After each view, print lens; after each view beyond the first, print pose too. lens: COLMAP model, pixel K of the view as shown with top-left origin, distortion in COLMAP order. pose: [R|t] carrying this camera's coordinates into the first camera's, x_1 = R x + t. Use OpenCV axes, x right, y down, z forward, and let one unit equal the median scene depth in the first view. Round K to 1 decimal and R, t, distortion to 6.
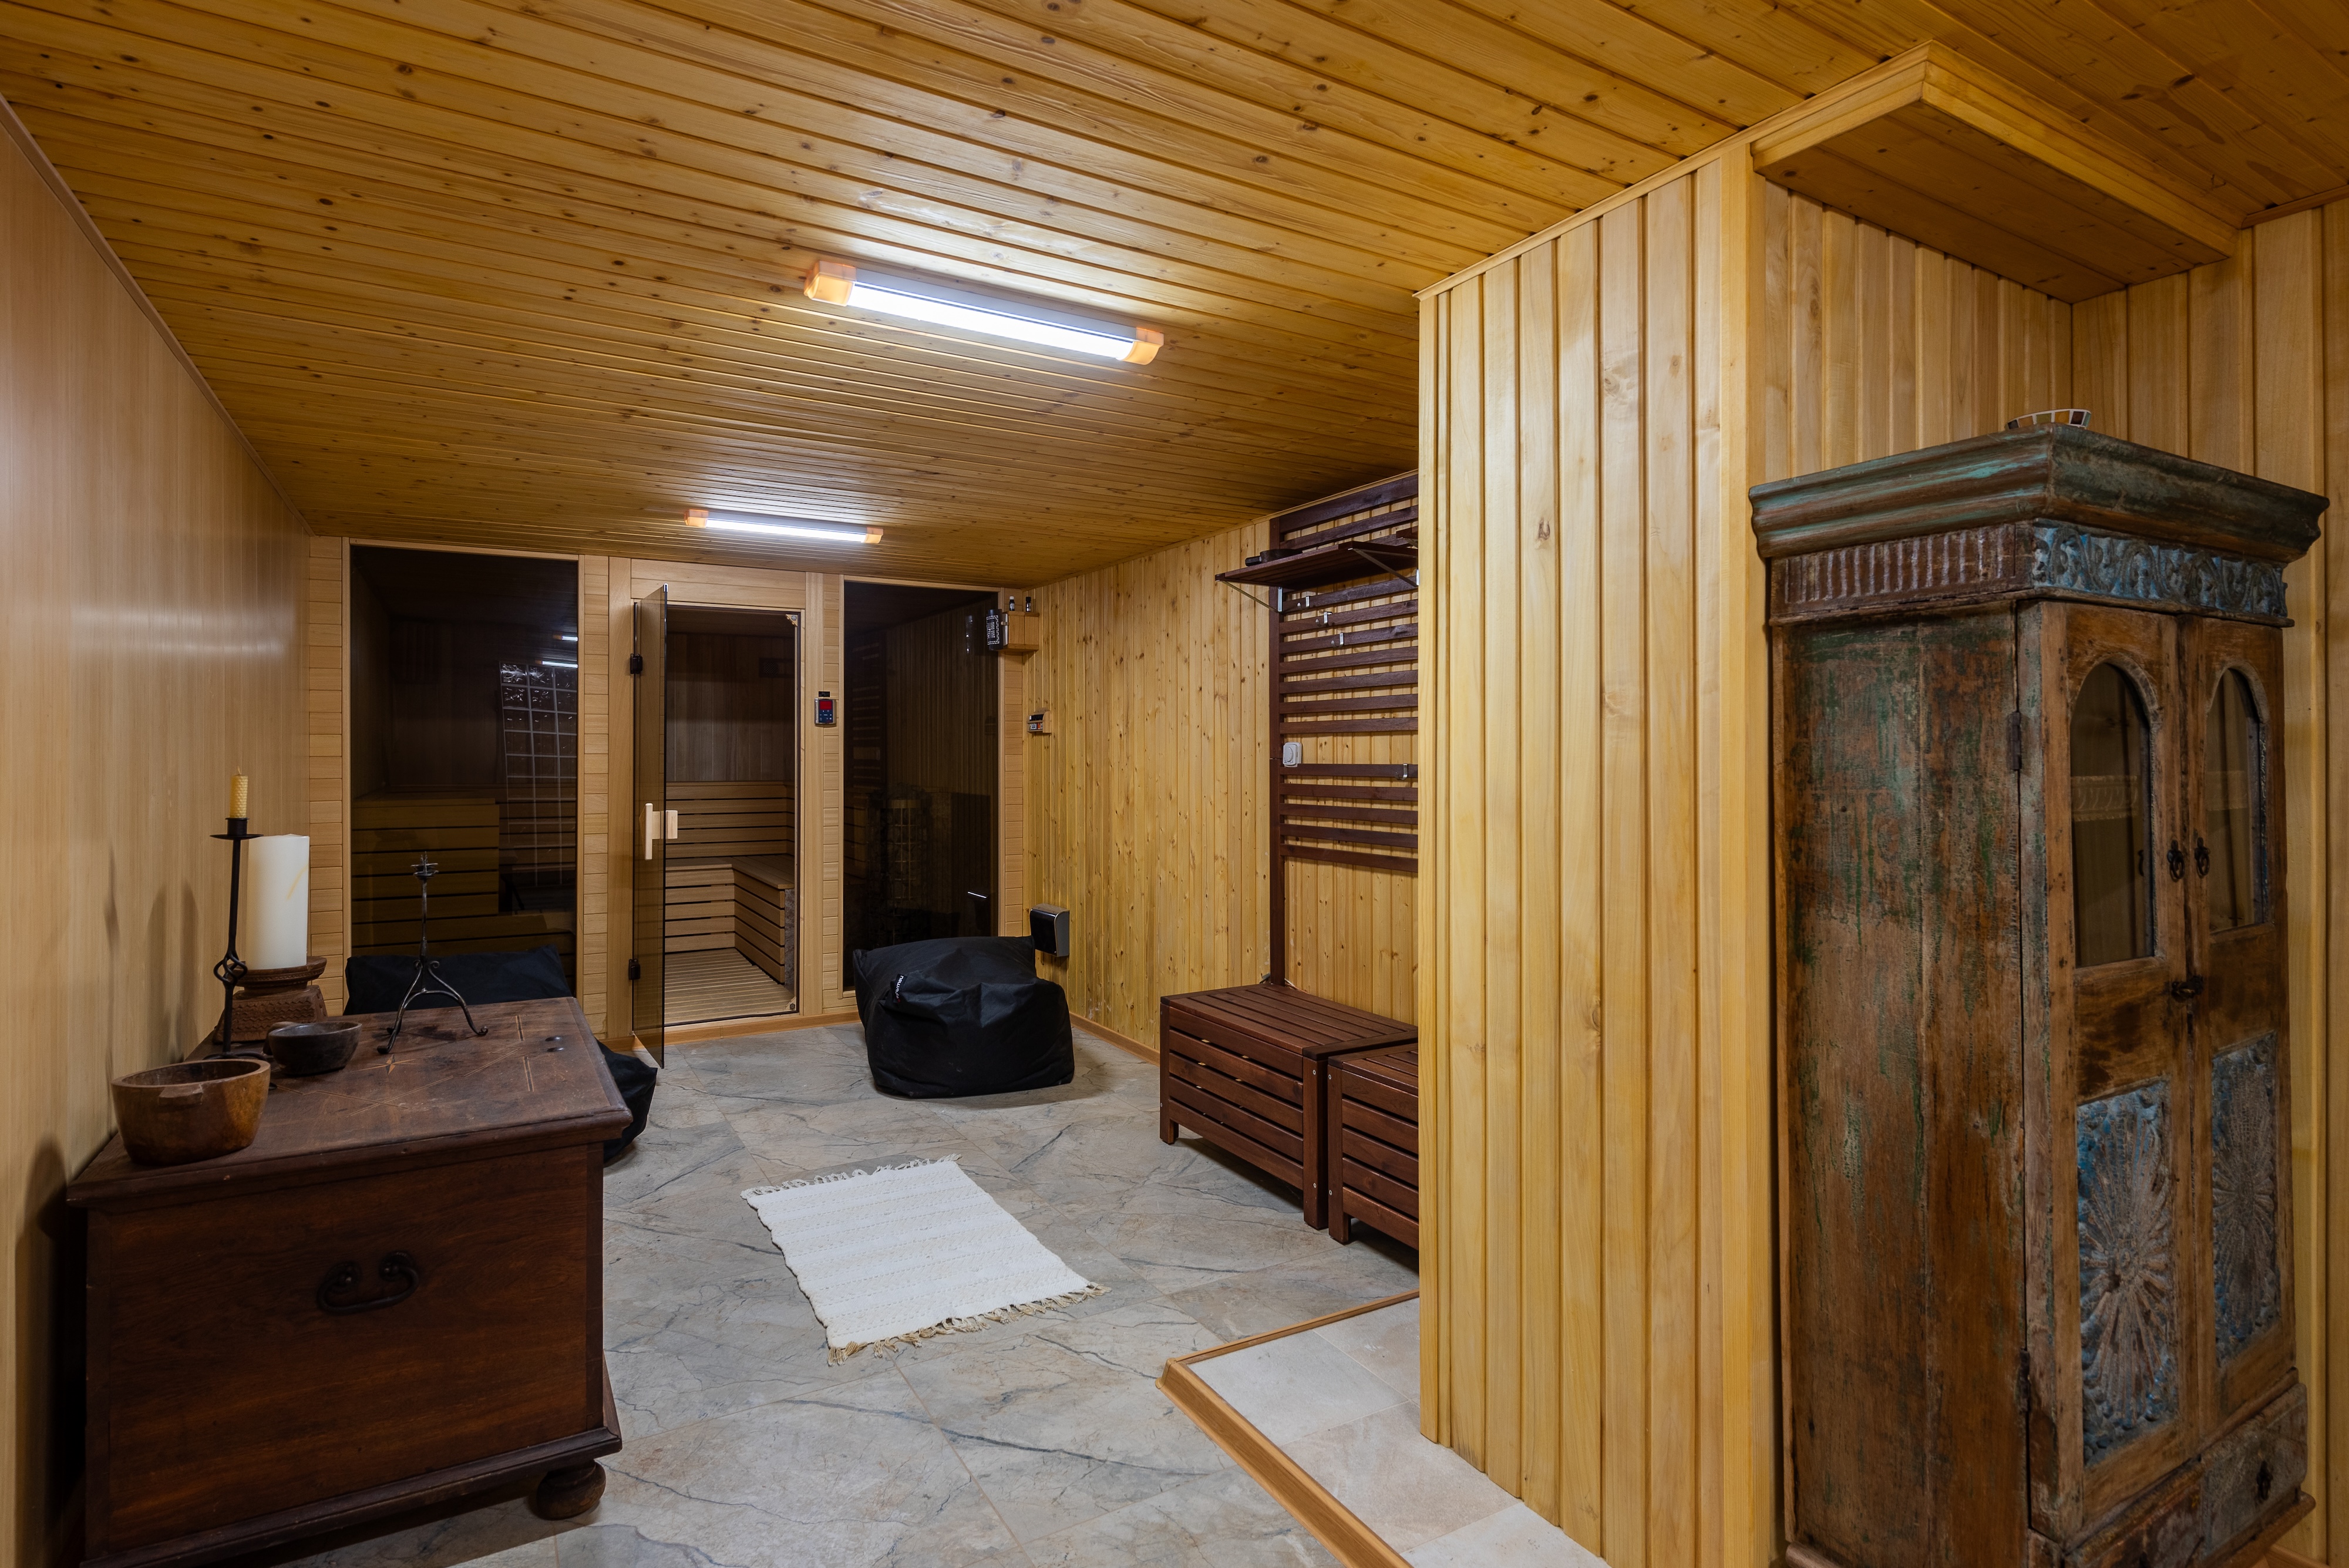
lens RADIAL K [[1169.9, 0, 1171.6], [0, 1169.9, 758.6], [0, 0, 1]] dist [0.001017, -0.000098]
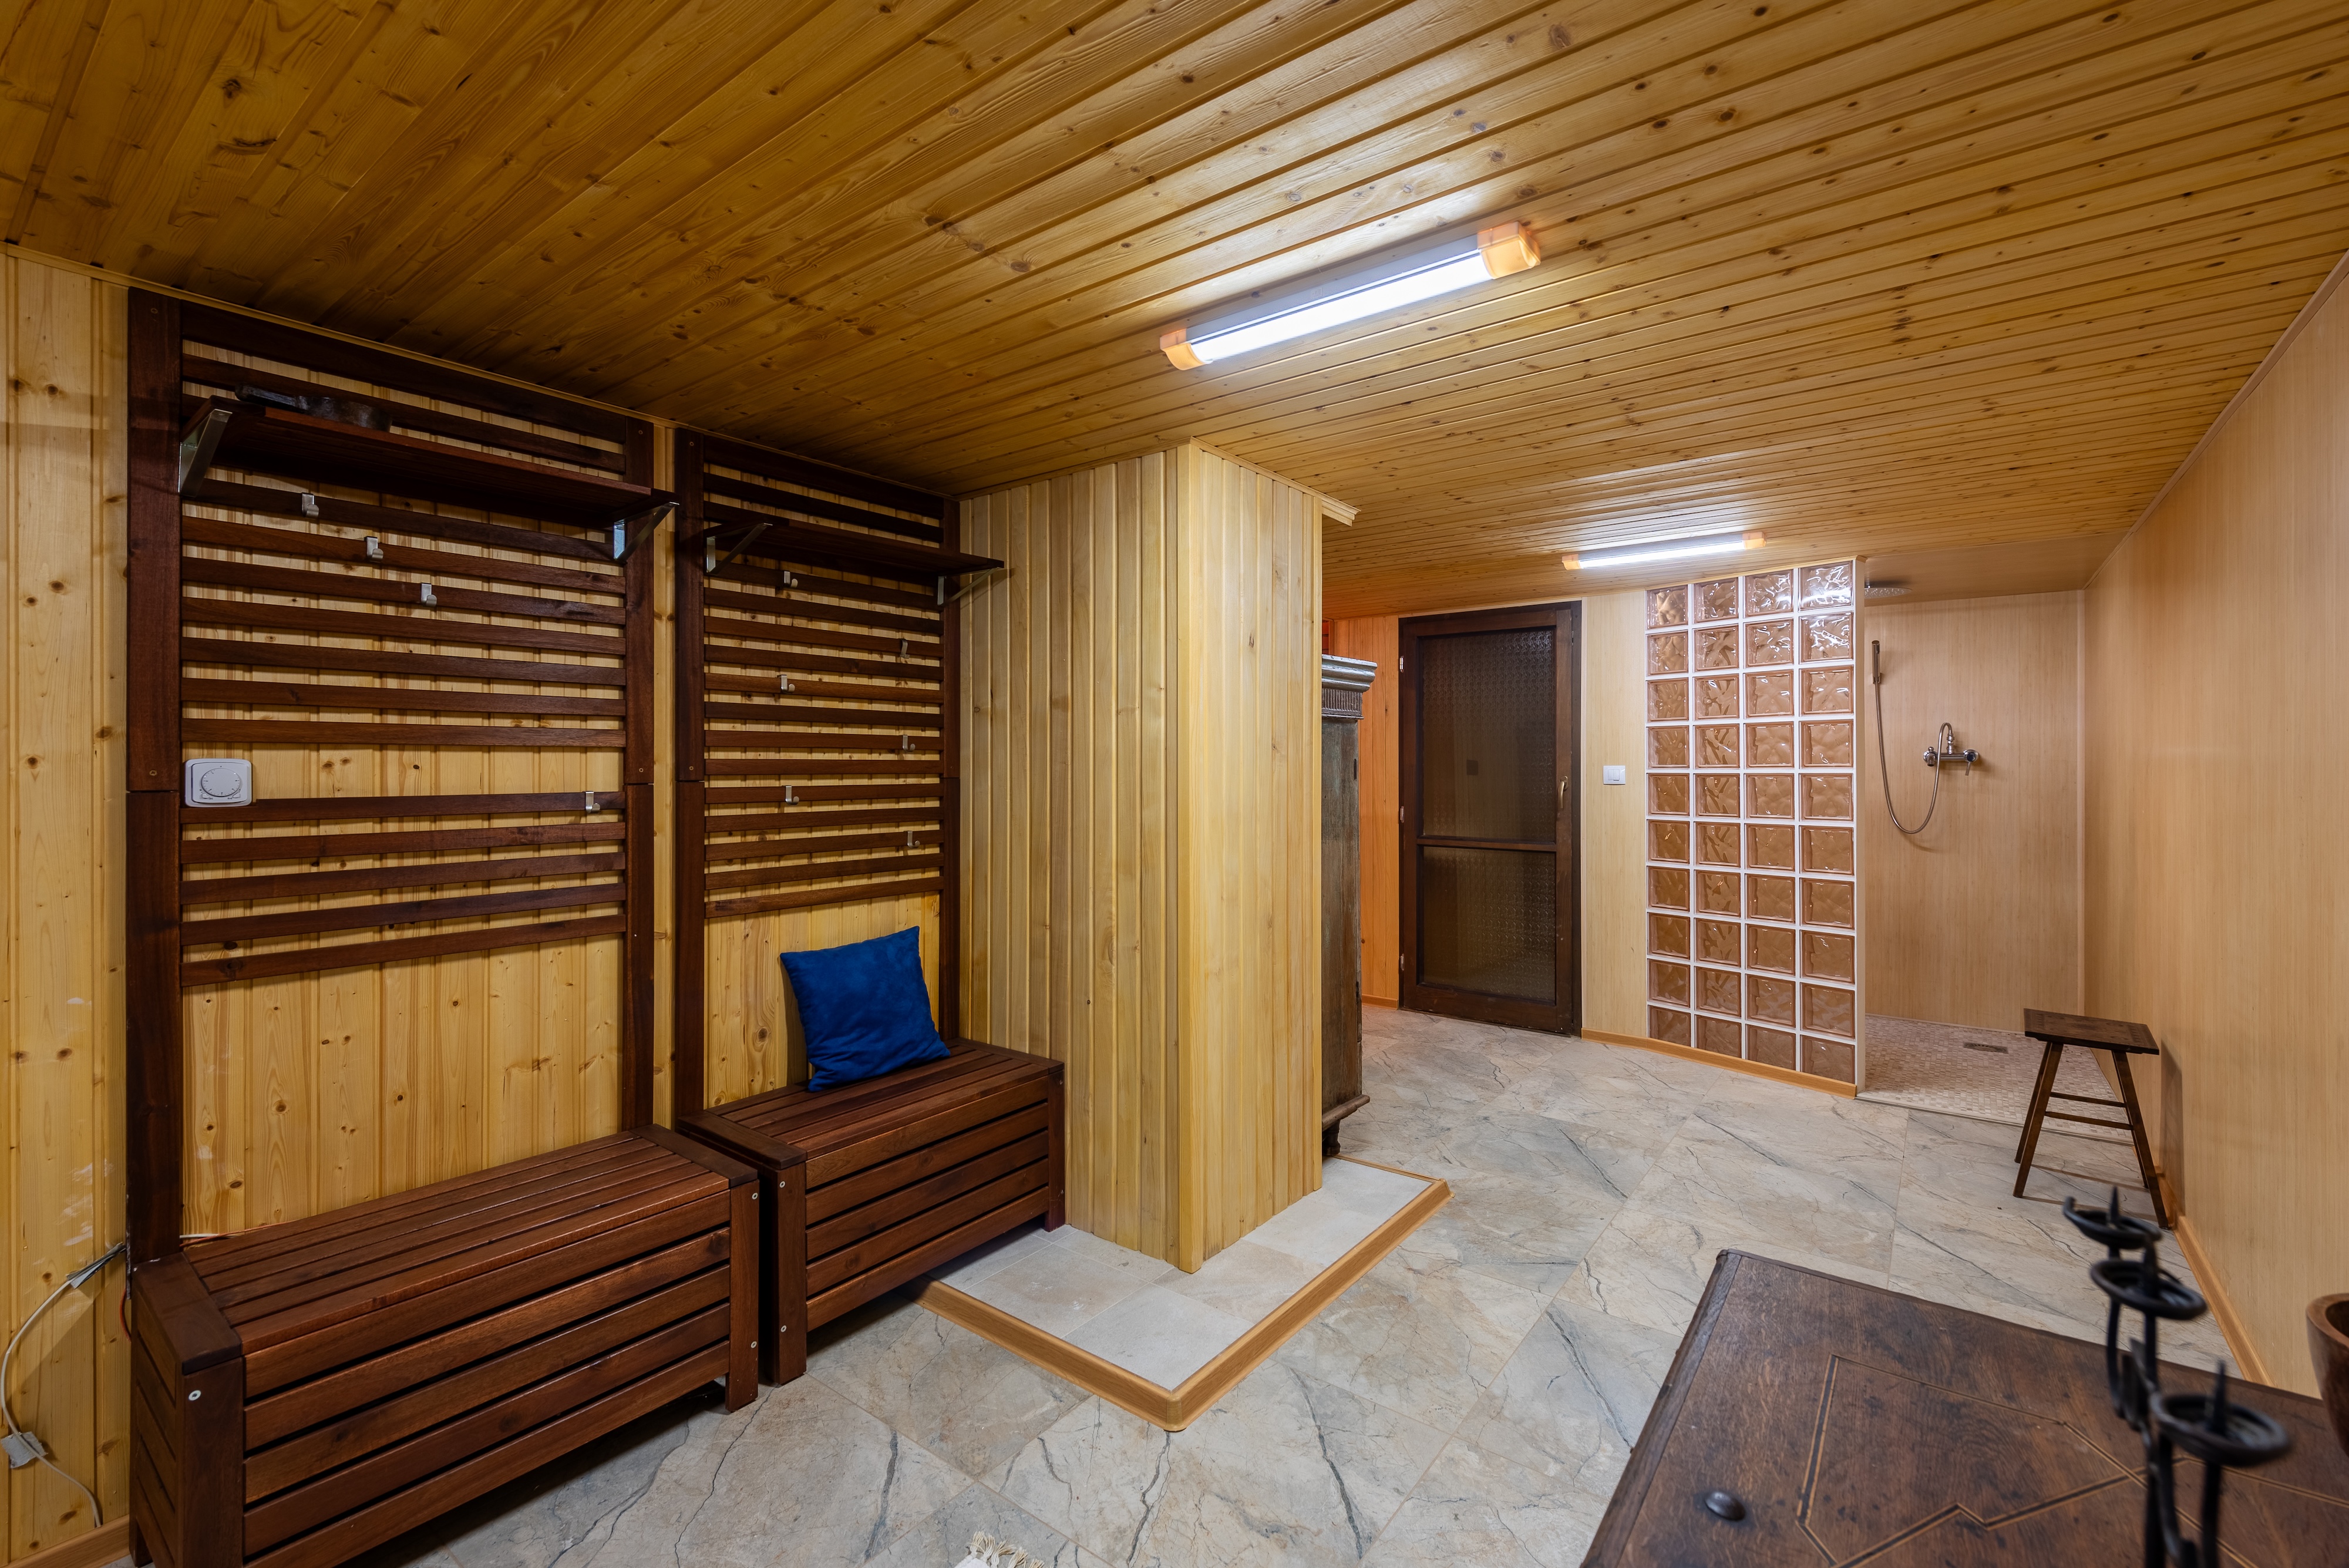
lens RADIAL K [[1023.2, 0, 1172.4], [0, 1023.2, 775.0], [0, 0, 1]] dist [0.001898, -0.000317]
pose [[-0.380033, -0.005365, 0.924957, -0.589725], [0.005642, 0.999951, 0.008118, -0.009926], [-0.924956, 0.008304, -0.379984, 0.988495]]
